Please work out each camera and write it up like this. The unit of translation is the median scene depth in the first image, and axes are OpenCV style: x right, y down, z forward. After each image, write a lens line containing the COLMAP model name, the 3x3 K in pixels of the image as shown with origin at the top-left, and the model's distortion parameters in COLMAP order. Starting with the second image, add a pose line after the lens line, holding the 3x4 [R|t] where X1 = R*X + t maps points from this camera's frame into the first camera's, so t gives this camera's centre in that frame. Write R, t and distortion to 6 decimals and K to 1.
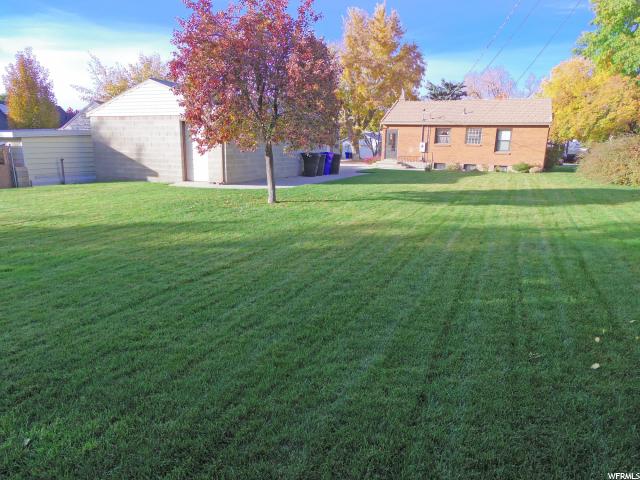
lens RADIAL K [[430.5, 0, 320.0], [0, 430.5, 240.0], [0, 0, 1]] dist [0.003274, 0.001131]
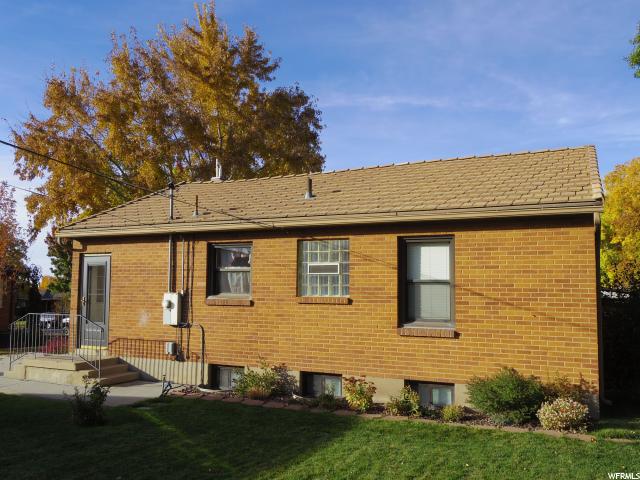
lens RADIAL K [[569.4, 0, 320.0], [0, 569.4, 240.0], [0, 0, 1]] dist [0.013598, 0.003324]
pose [[0.999904, -0.012750, -0.005470, 0.355203], [0.010406, 0.949975, -0.312153, -0.146043], [0.009177, 0.312066, 0.950016, 0.655373]]
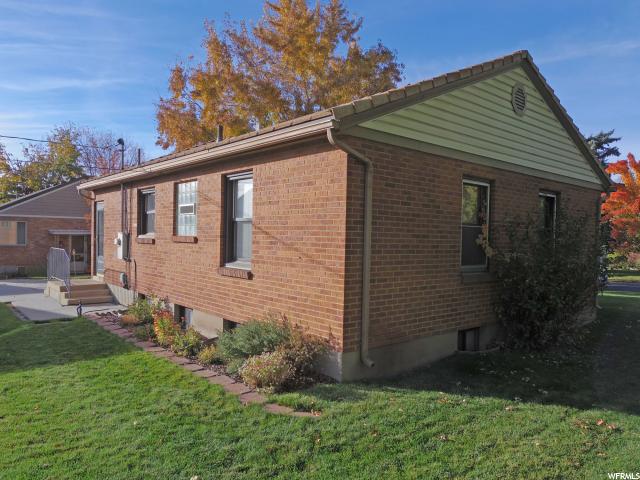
lens RADIAL K [[469.7, 0, 320.0], [0, 469.7, 240.0], [0, 0, 1]] dist [0.043650, 0.000509]
pose [[0.909713, -0.001869, -0.415234, 0.562733], [-0.090039, 0.975310, -0.201652, -0.165788], [0.405359, 0.220833, 0.887083, 0.764269]]
